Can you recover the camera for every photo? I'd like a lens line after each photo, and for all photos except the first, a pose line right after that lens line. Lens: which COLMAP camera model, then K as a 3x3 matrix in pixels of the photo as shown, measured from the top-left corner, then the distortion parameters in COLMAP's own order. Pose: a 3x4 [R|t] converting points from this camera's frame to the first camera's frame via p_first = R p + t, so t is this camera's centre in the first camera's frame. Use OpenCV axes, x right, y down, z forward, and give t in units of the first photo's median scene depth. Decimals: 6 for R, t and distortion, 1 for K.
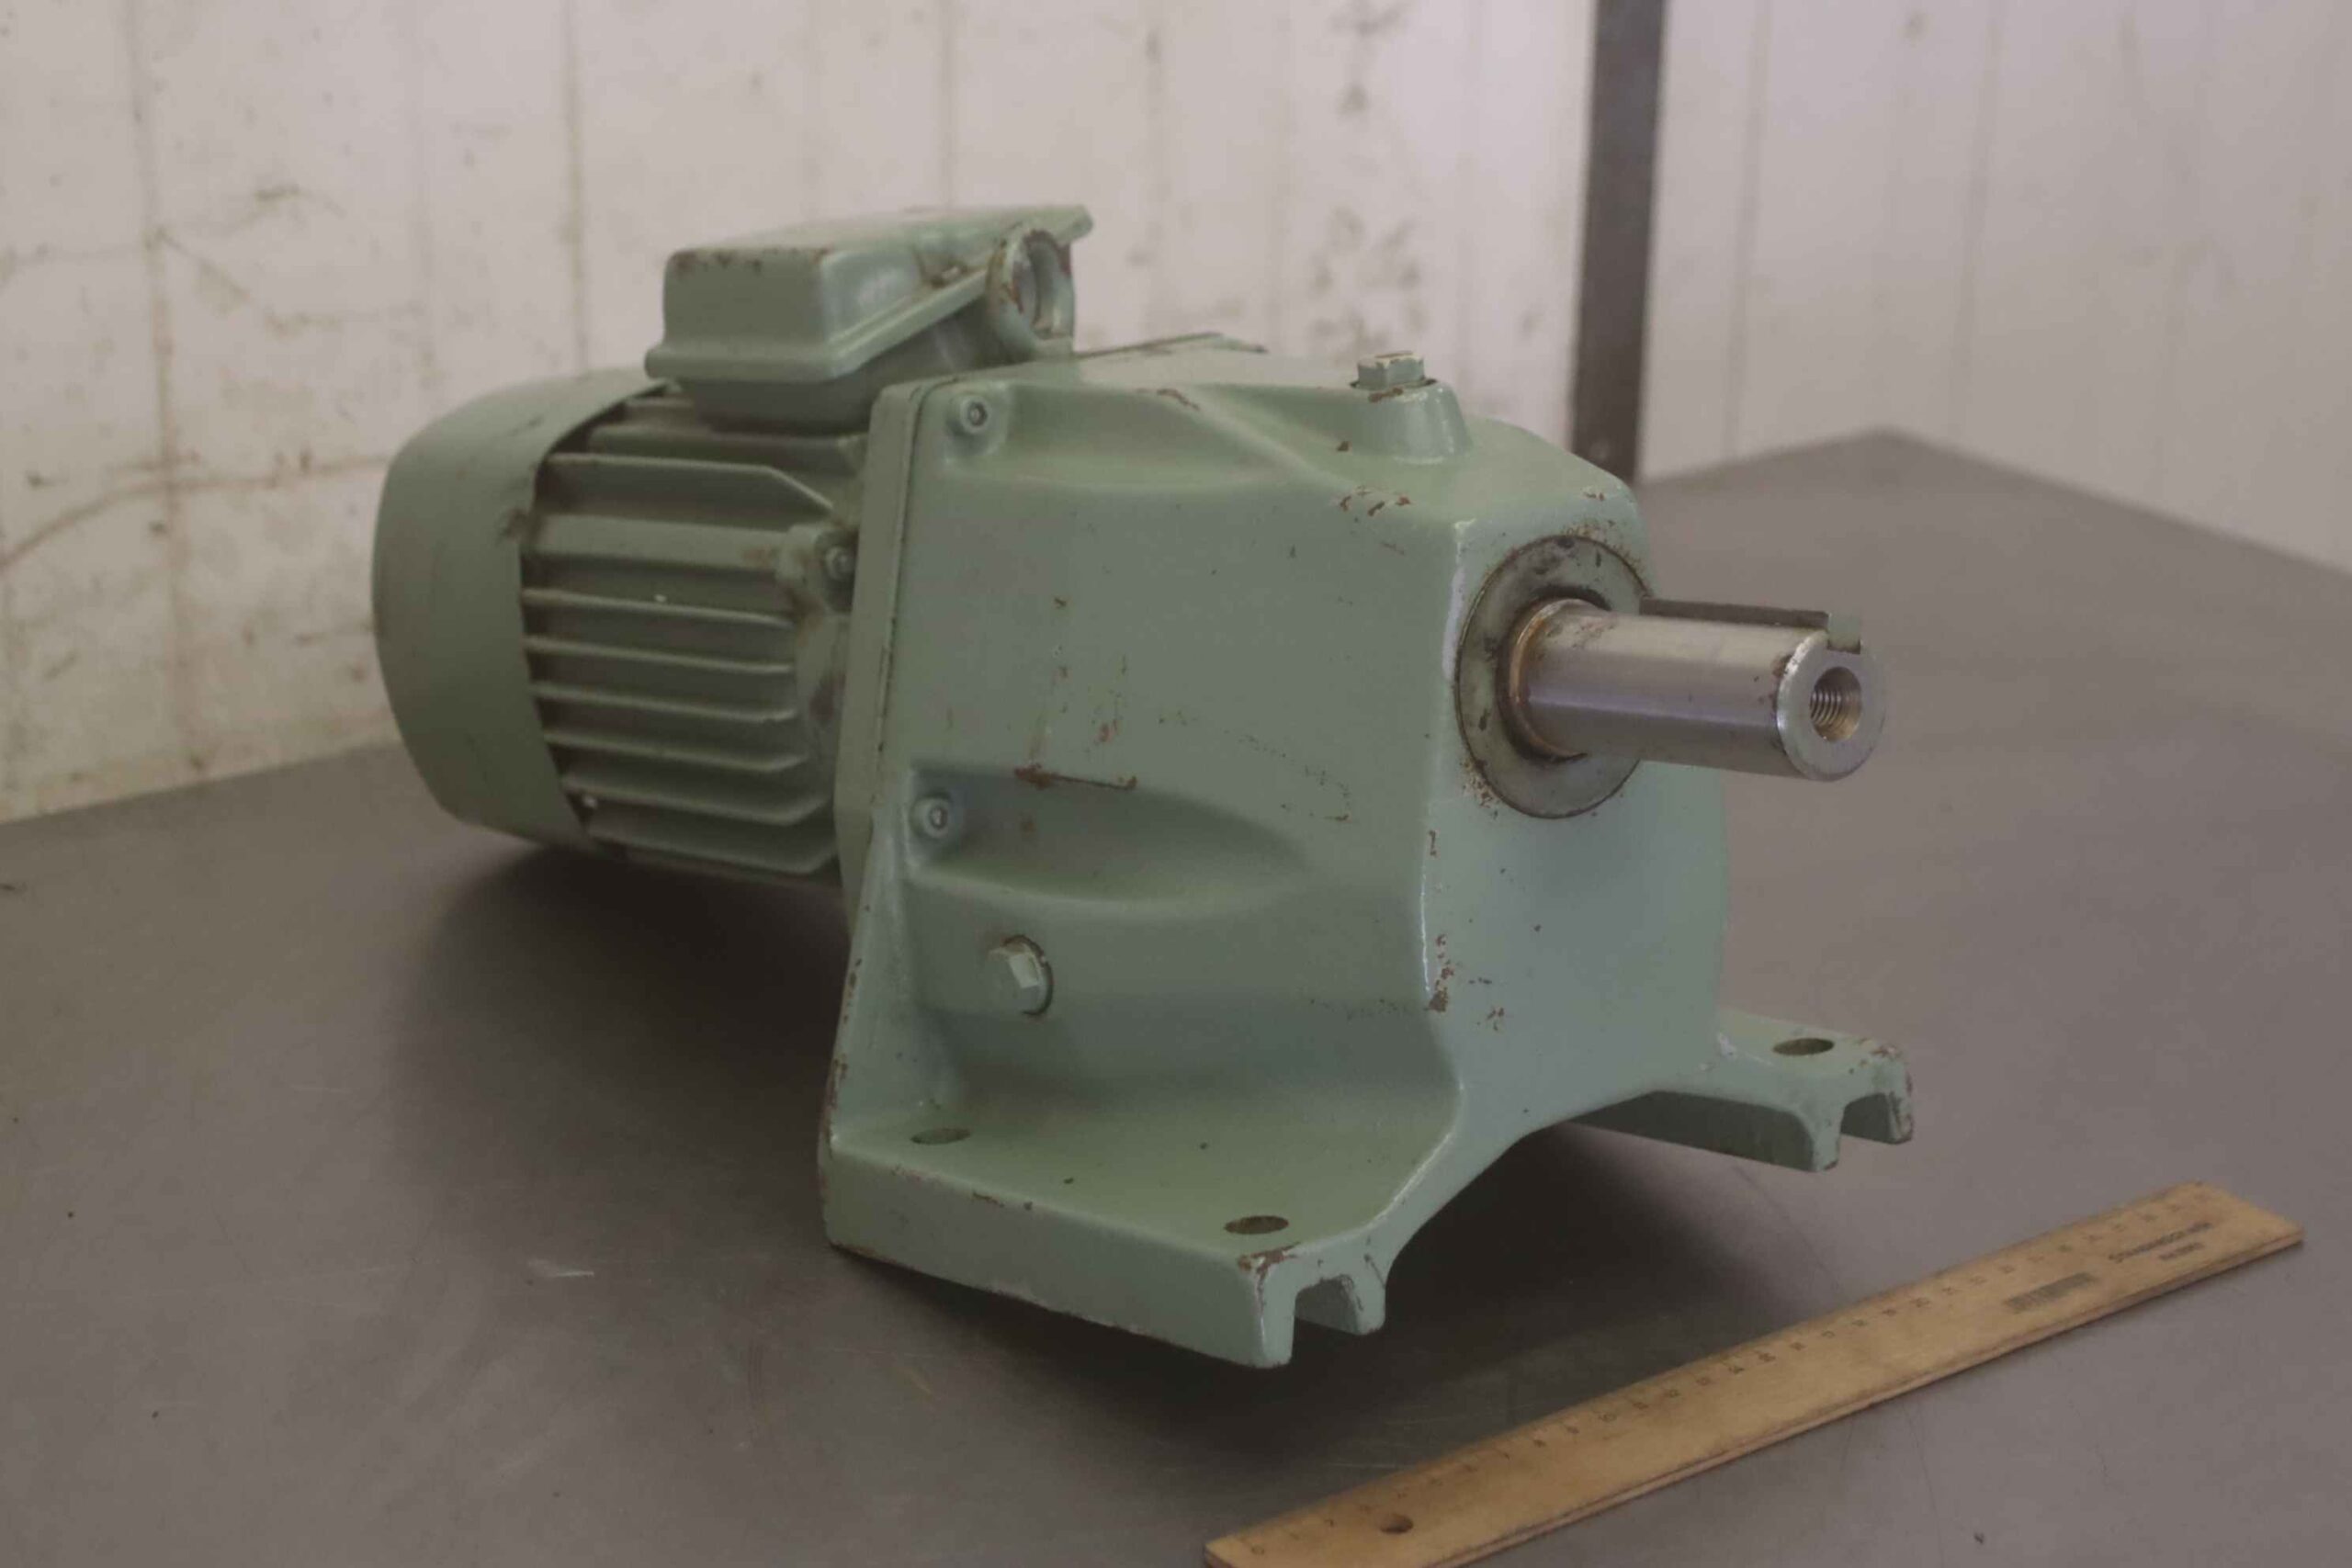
lens RADIAL K [[4421.4, 0, 1176.0], [0, 4421.4, 784.0], [0, 0, 1]] dist [0.176822, 0.205861]
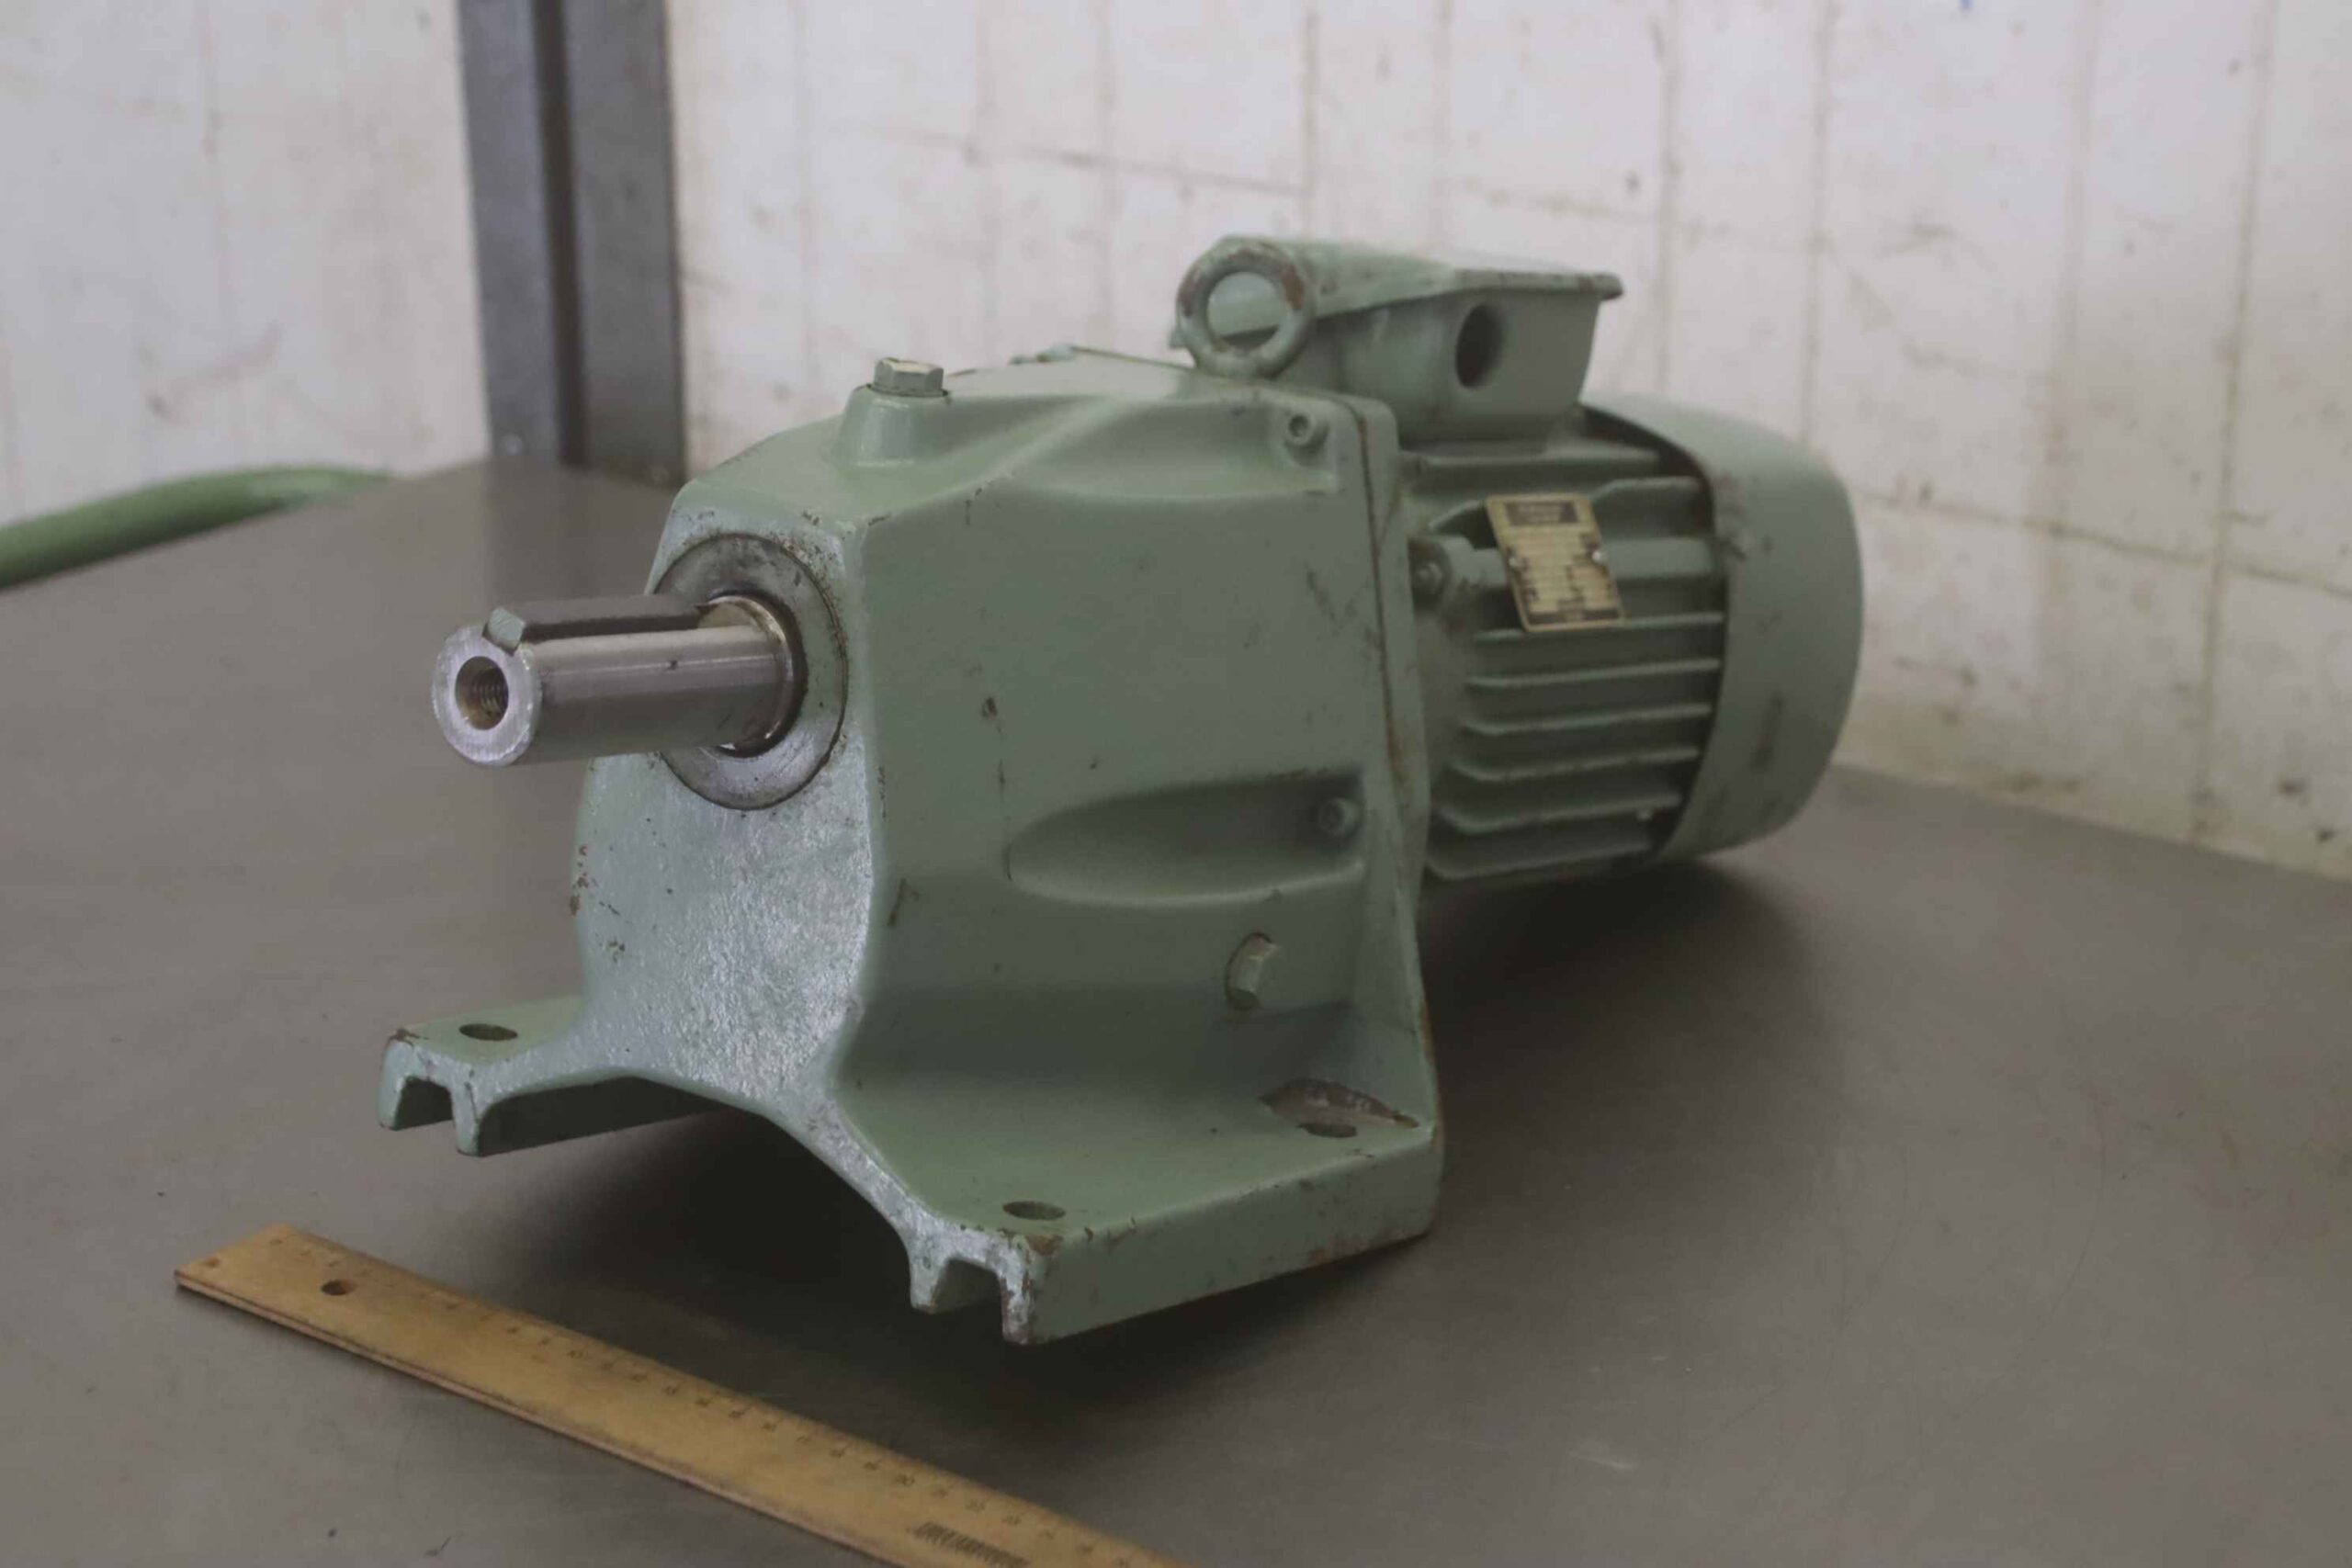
lens RADIAL K [[4421.4, 0, 1176.0], [0, 4421.4, 784.0], [0, 0, 1]] dist [0.176822, 0.205861]
pose [[0.265031, 0.304998, -0.914732, 1.066201], [-0.331711, 0.919594, 0.210510, -0.251125], [0.905387, 0.247635, 0.344892, 0.746878]]
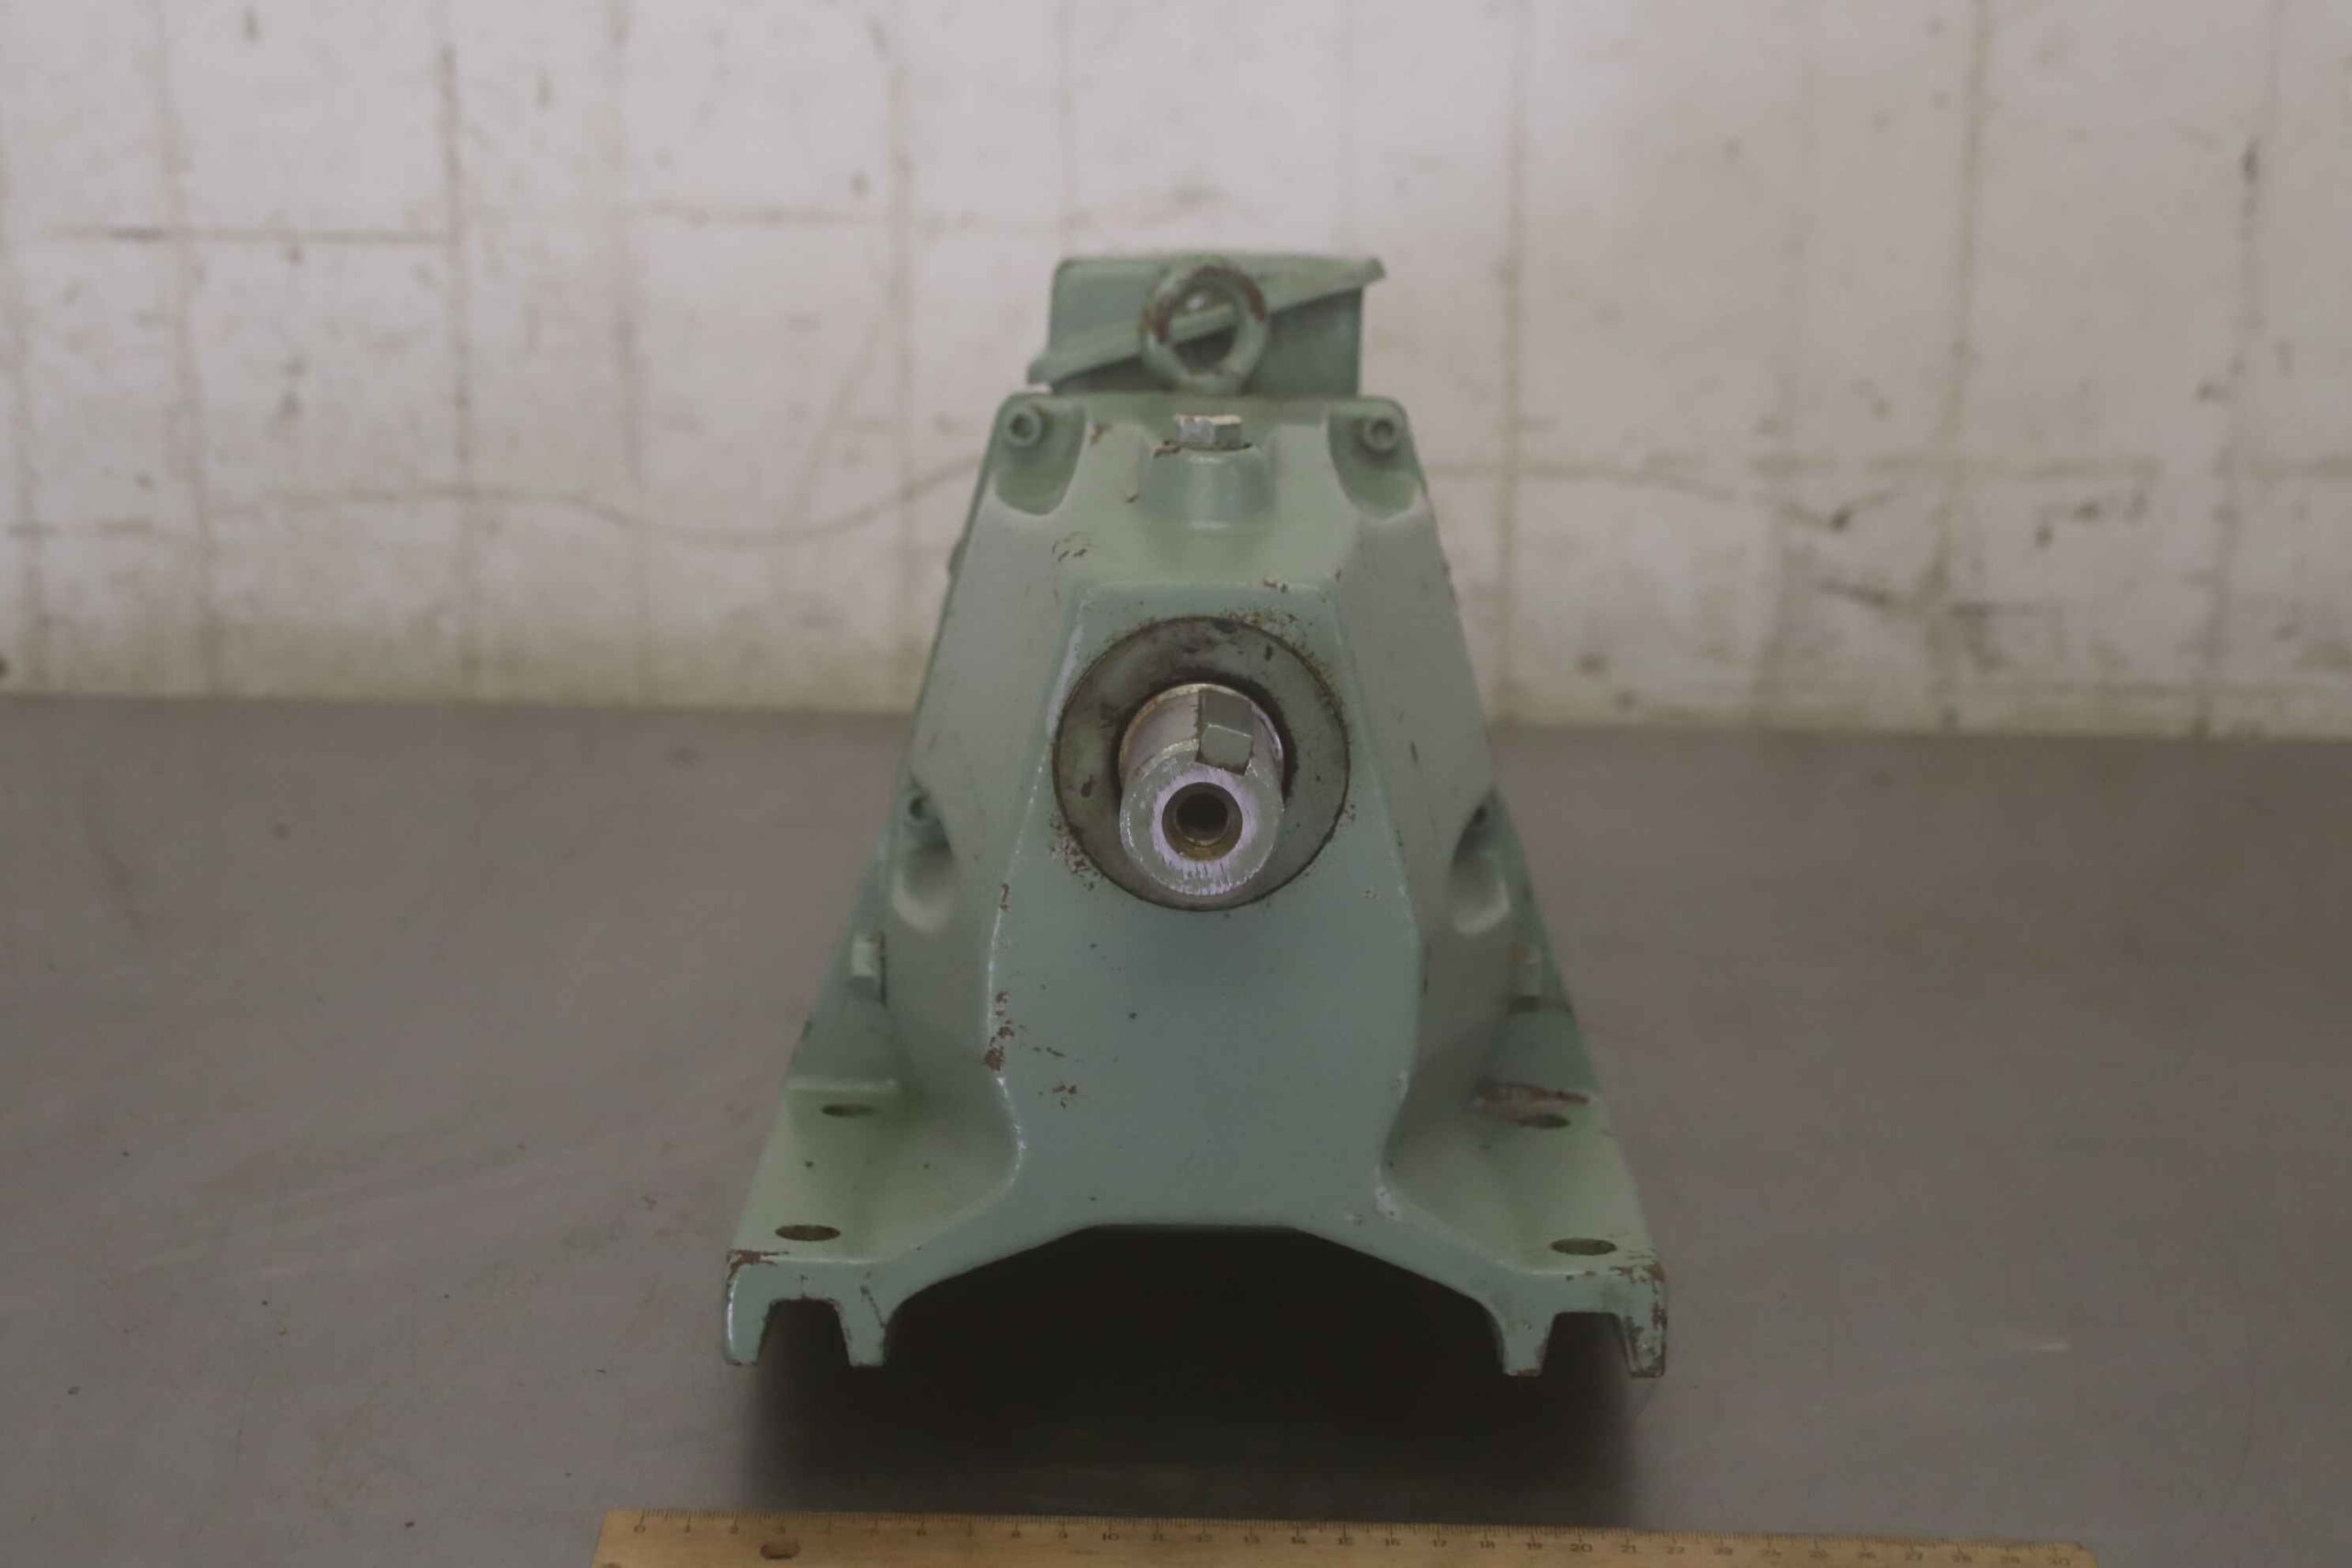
lens RADIAL K [[4421.4, 0, 1176.0], [0, 4421.4, 784.0], [0, 0, 1]] dist [0.176822, 0.205861]
pose [[0.776963, 0.198649, -0.597384, 0.656705], [-0.211908, 0.976062, 0.048963, -0.065873], [0.592810, 0.088548, 0.800459, 0.234145]]
